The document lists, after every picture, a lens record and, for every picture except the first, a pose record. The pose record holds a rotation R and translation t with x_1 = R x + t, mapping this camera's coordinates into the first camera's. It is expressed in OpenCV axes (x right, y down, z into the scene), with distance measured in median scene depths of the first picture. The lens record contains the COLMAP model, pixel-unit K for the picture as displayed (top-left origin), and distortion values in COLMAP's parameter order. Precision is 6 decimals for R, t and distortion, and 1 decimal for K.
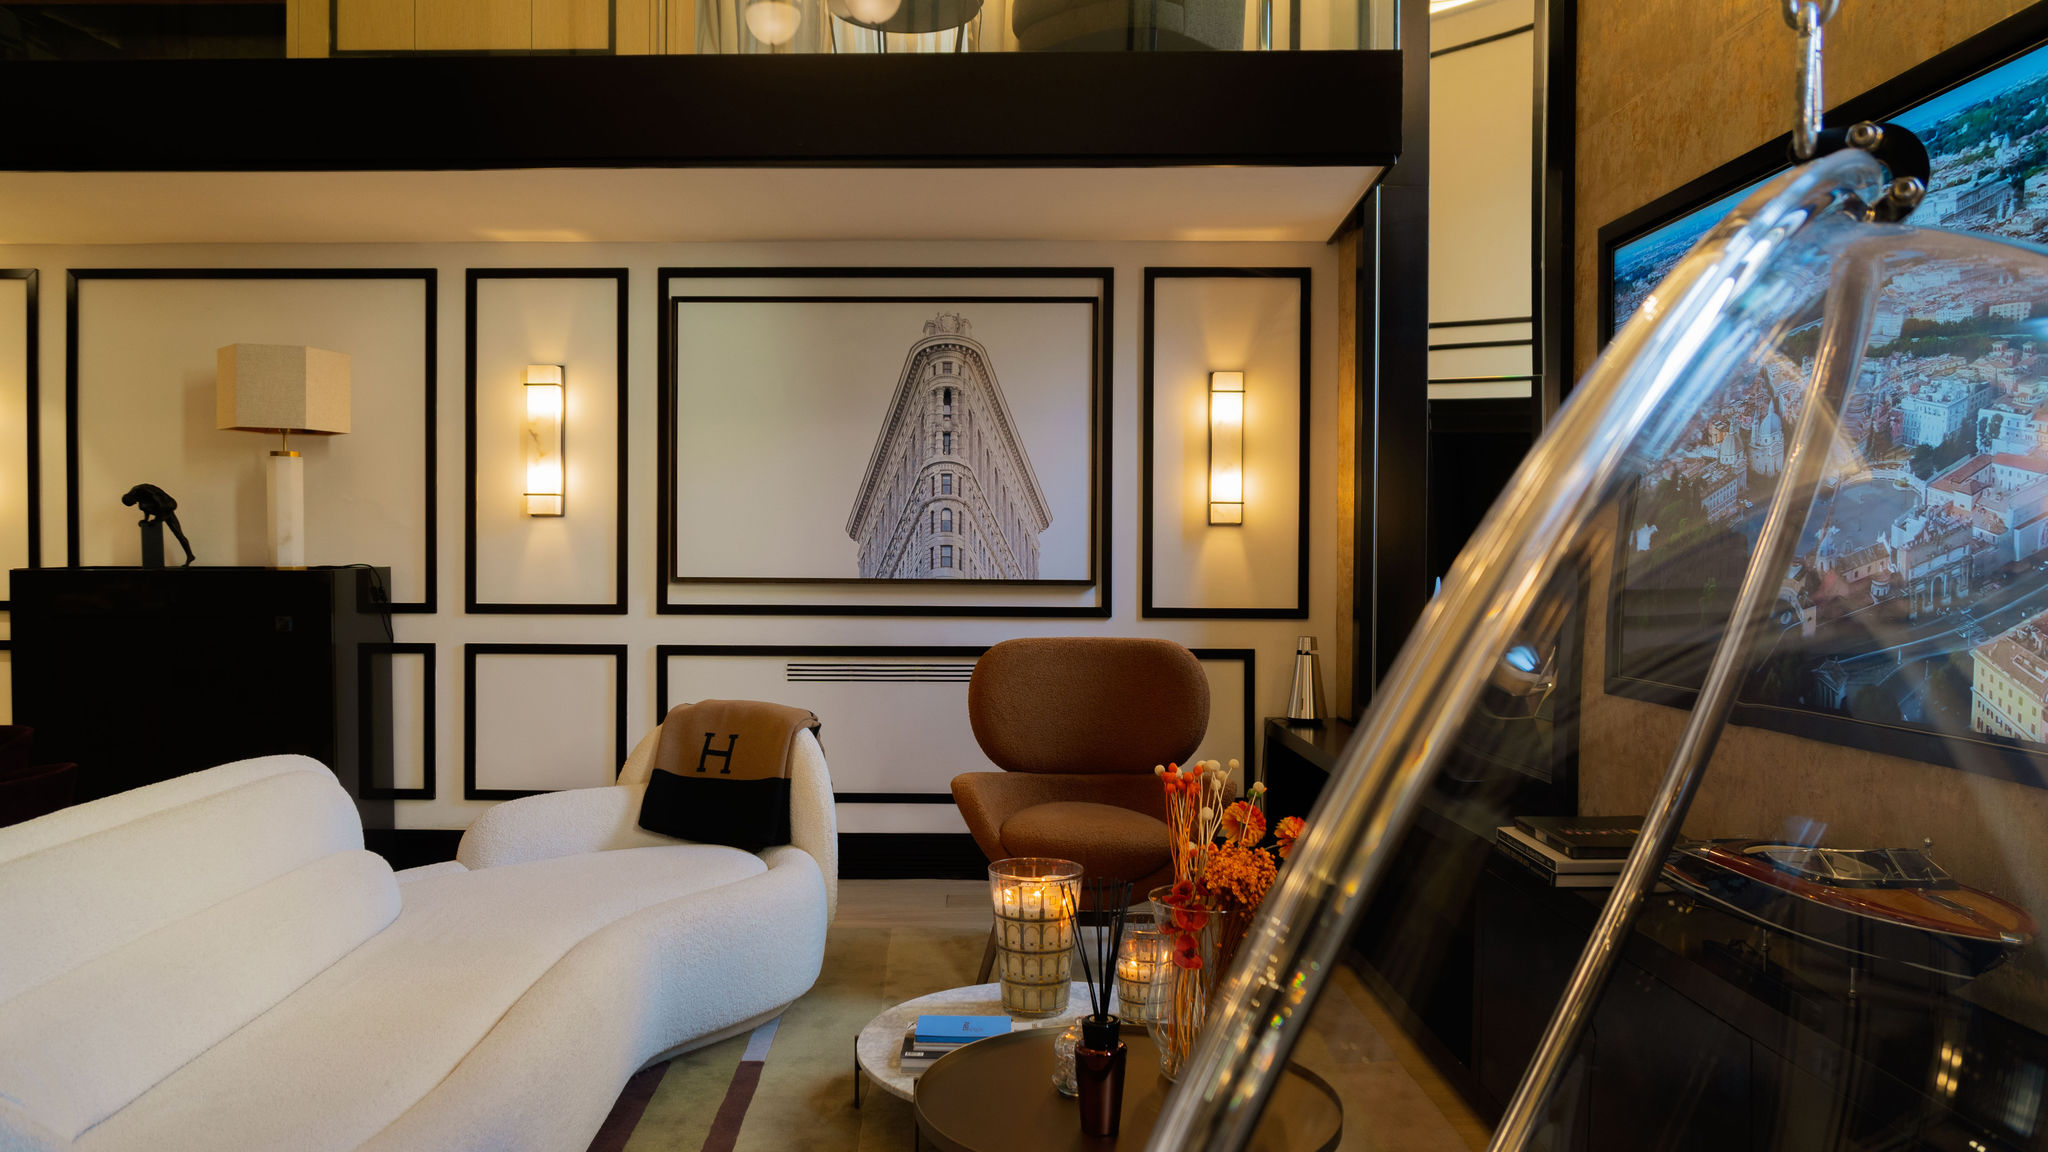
lens RADIAL K [[1452.2, 0, 983.9], [0, 1452.2, 549.8], [0, 0, 1]] dist [-0.011904, 0.019419]
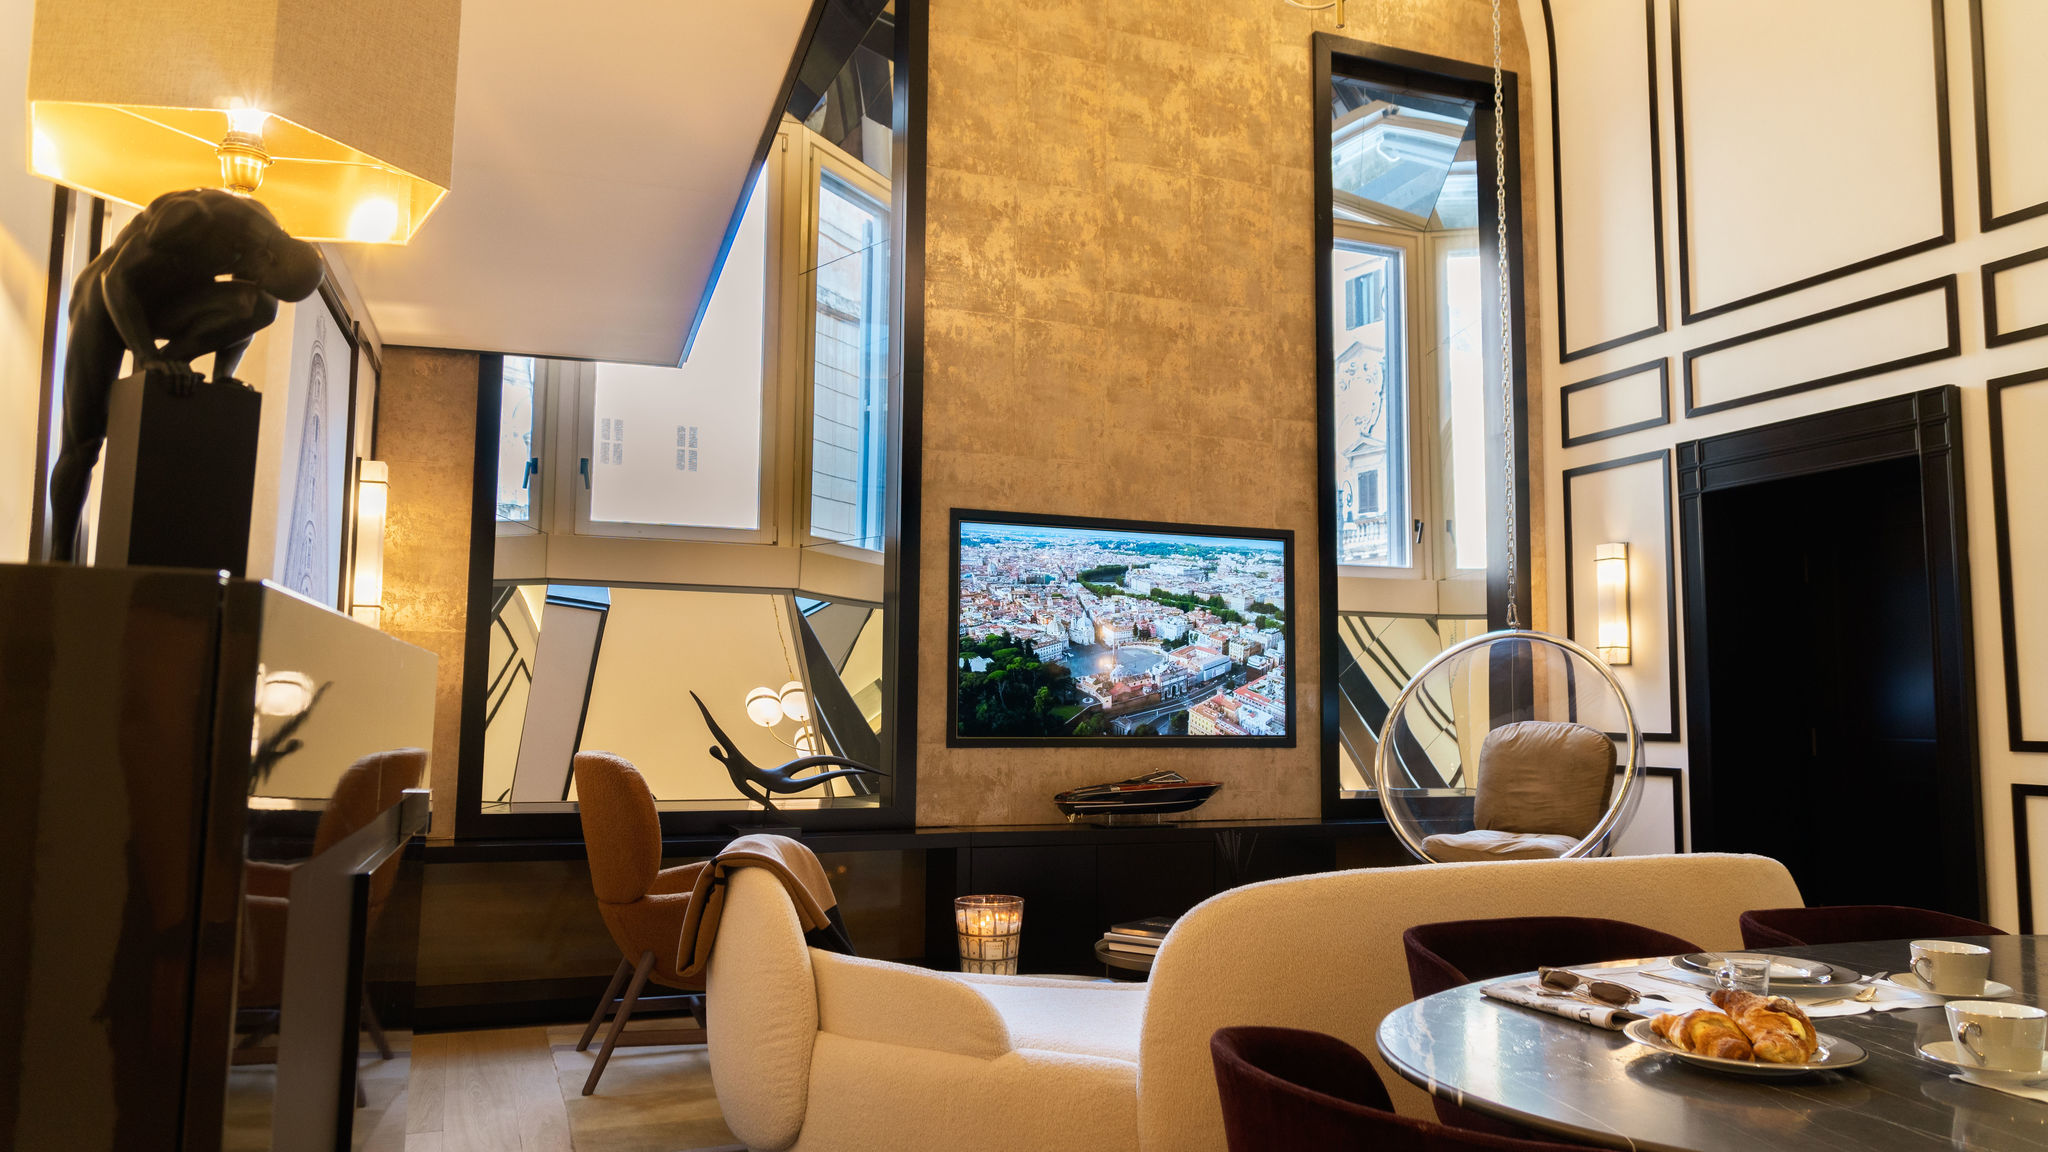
lens RADIAL K [[1452.2, 0, 1043.4], [0, 1452.2, 558.8], [0, 0, 1]] dist [-0.011904, 0.019419]
pose [[-0.368967, 0.078258, 0.926142, -0.806656], [-0.011767, 0.995976, -0.088847, 0.011338], [-0.929368, -0.043679, -0.366561, 0.937455]]
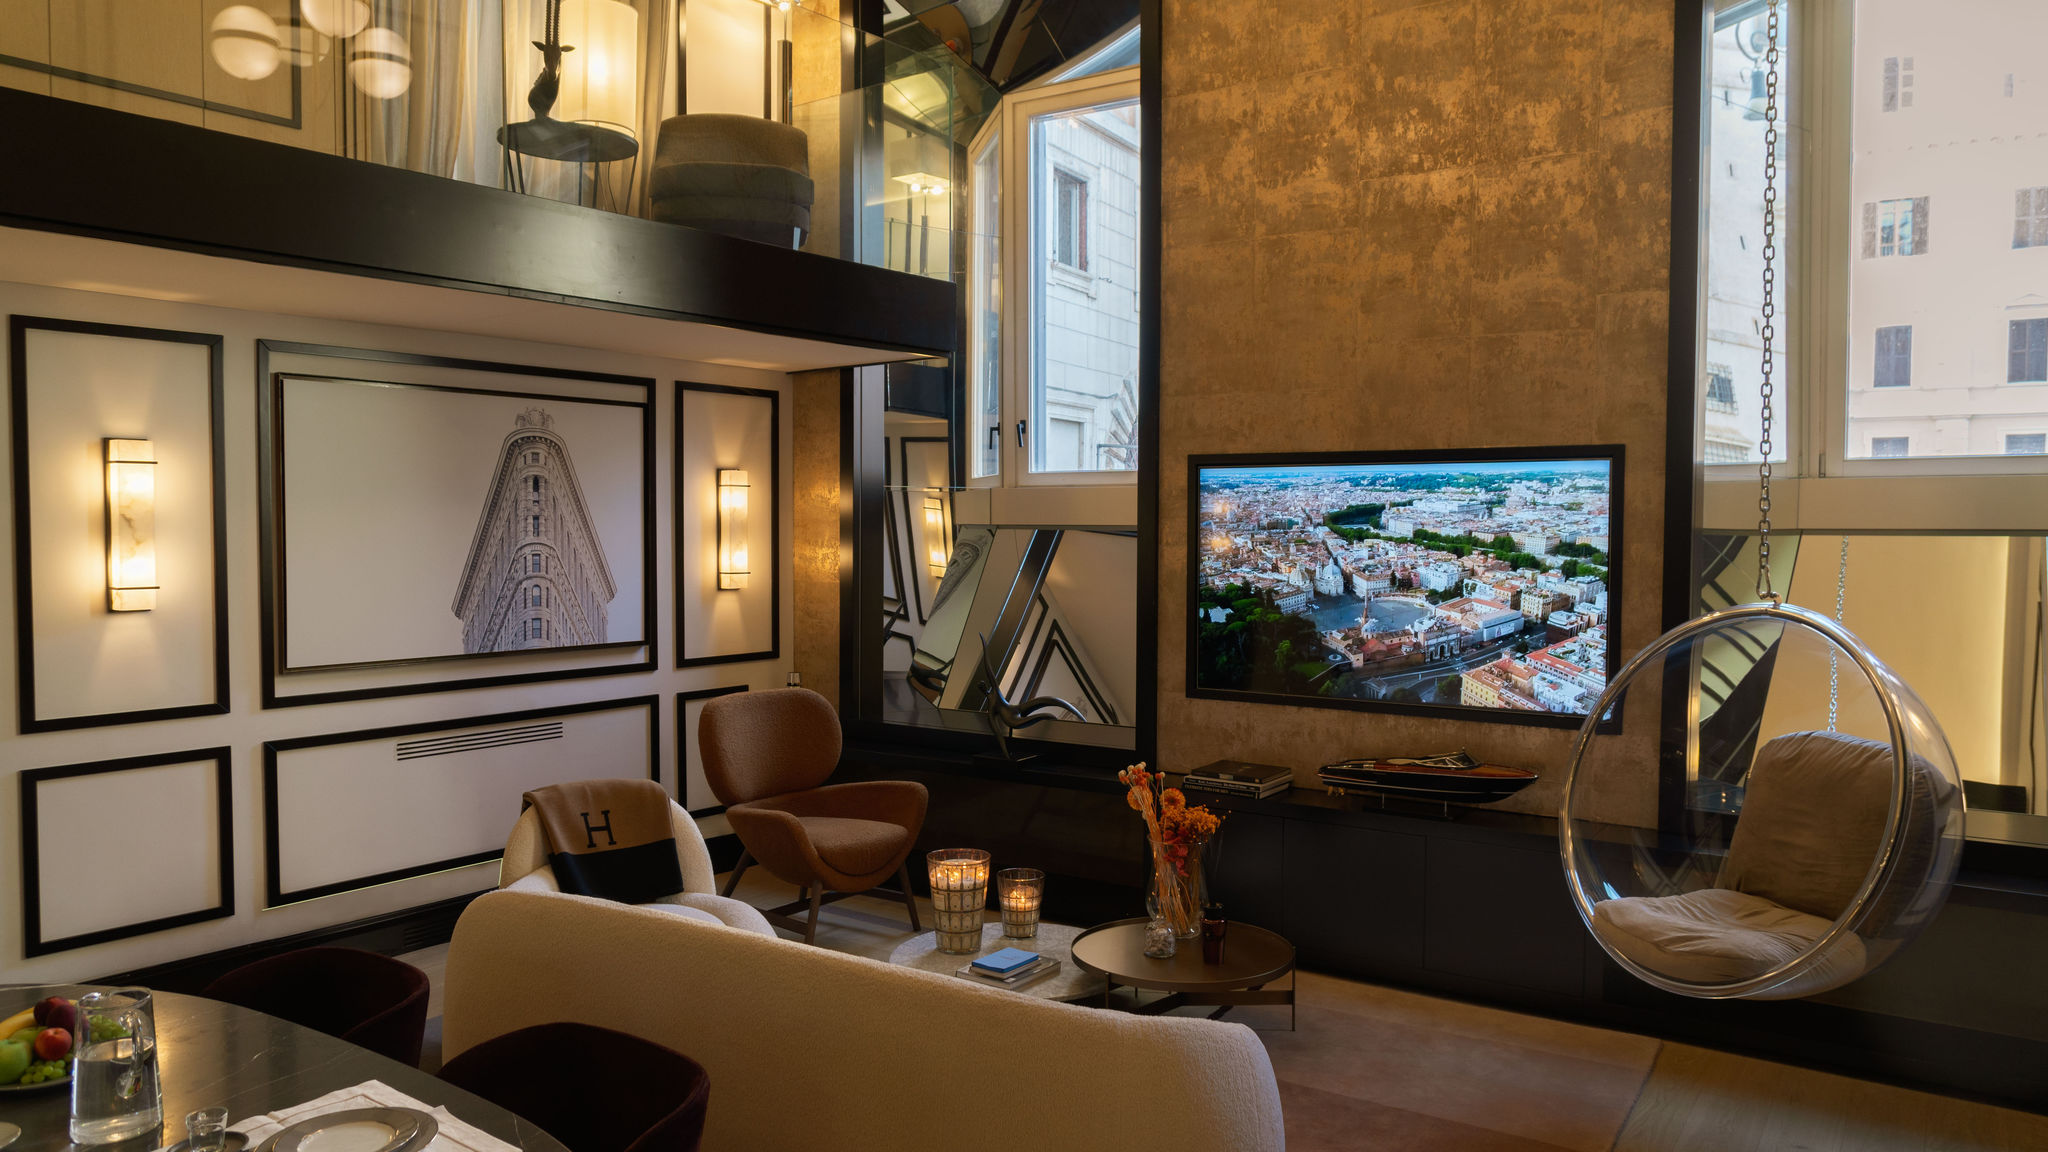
lens RADIAL K [[1452.2, 0, 1027.9], [0, 1452.2, 577.7], [0, 0, 1]] dist [-0.011904, 0.019419]
pose [[0.578454, -0.036305, 0.814907, -0.709495], [0.001638, 0.999059, 0.043346, -0.081724], [-0.815713, -0.023739, 0.577969, 0.056852]]
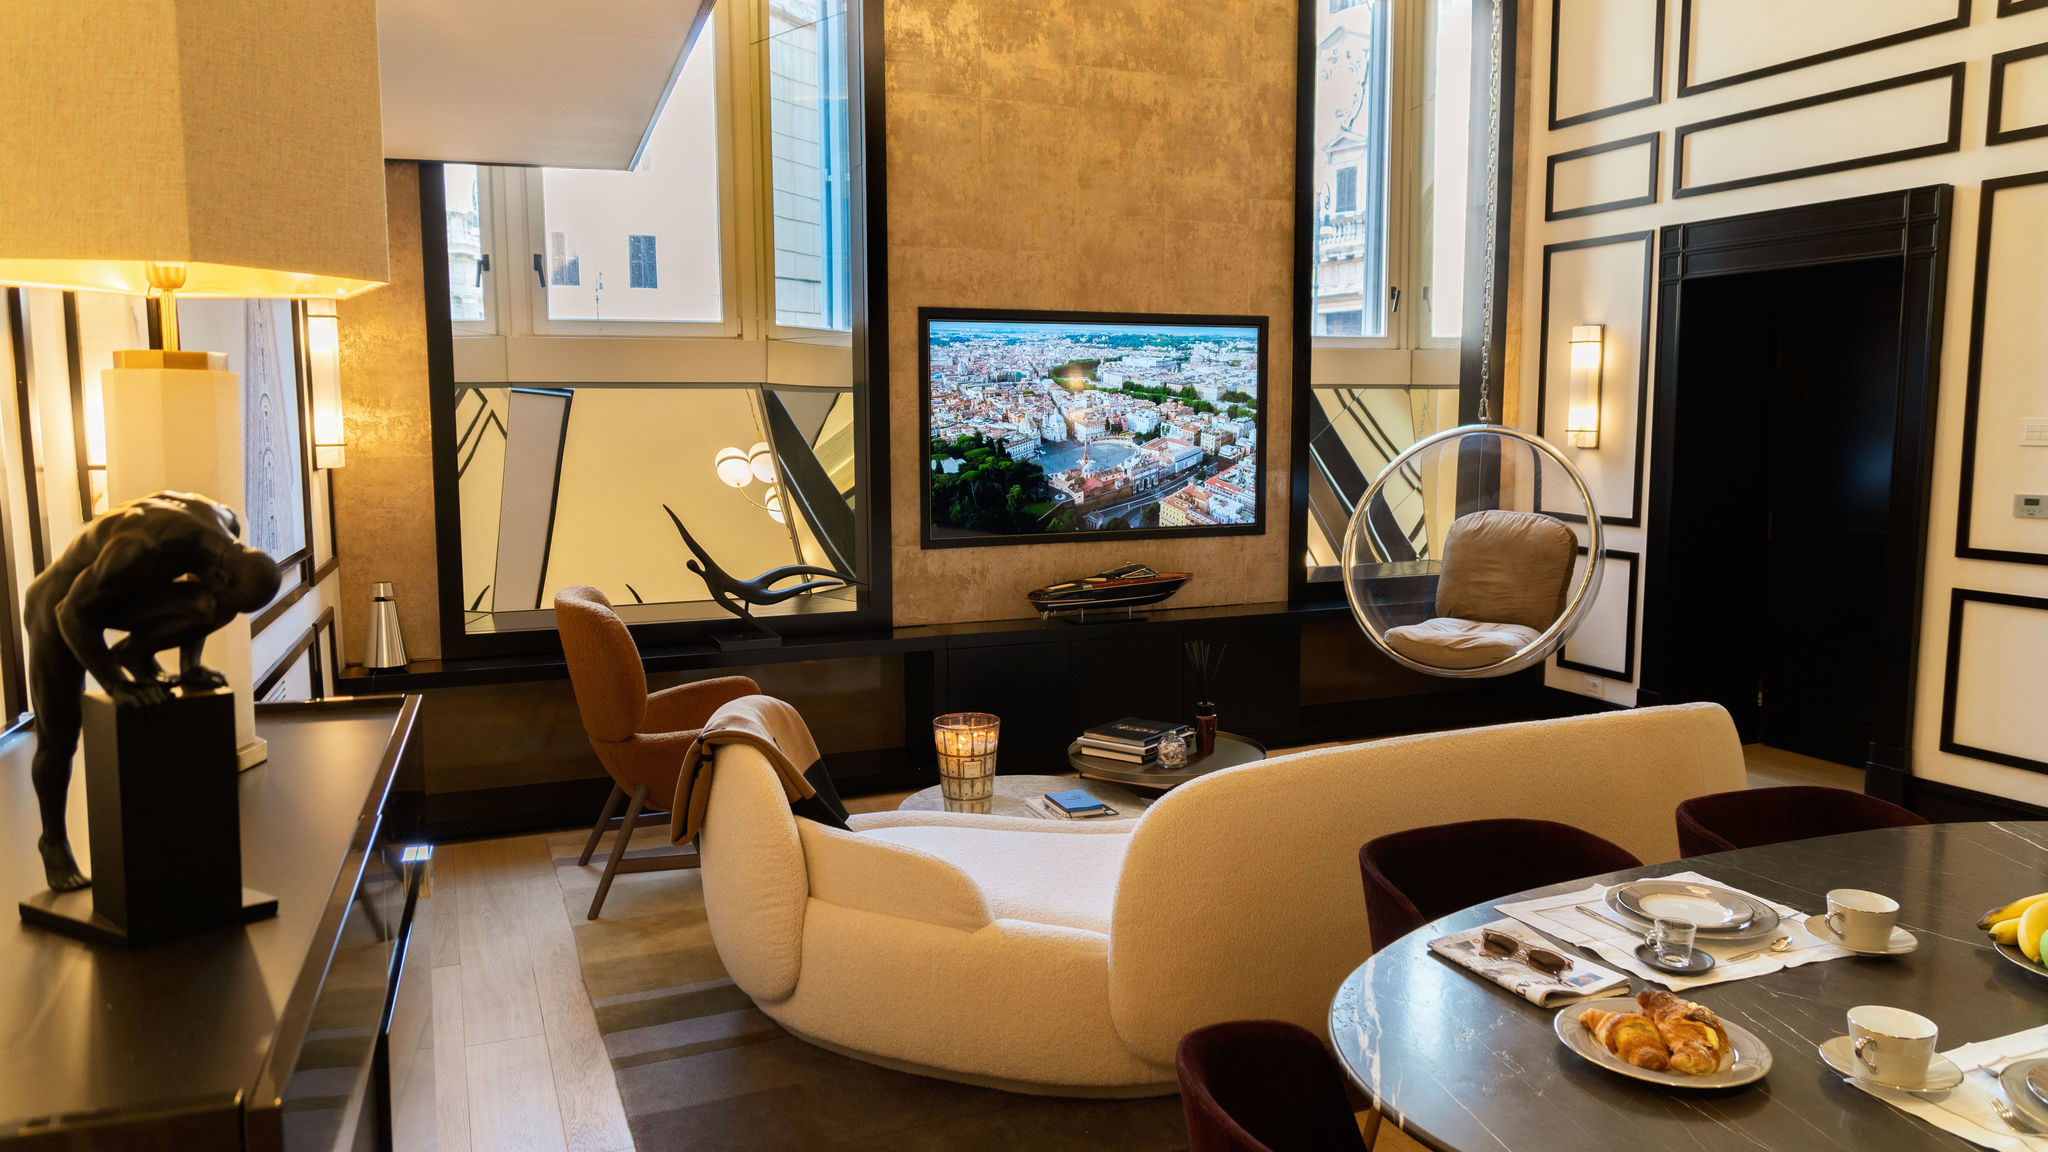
lens RADIAL K [[1452.2, 0, 1045.5], [0, 1452.2, 570.9], [0, 0, 1]] dist [-0.011904, 0.019419]
pose [[-0.388387, -0.122184, 0.913360, -0.806950], [-0.001726, 0.991265, 0.131872, -0.074164], [-0.921495, 0.049641, -0.385206, 0.938346]]
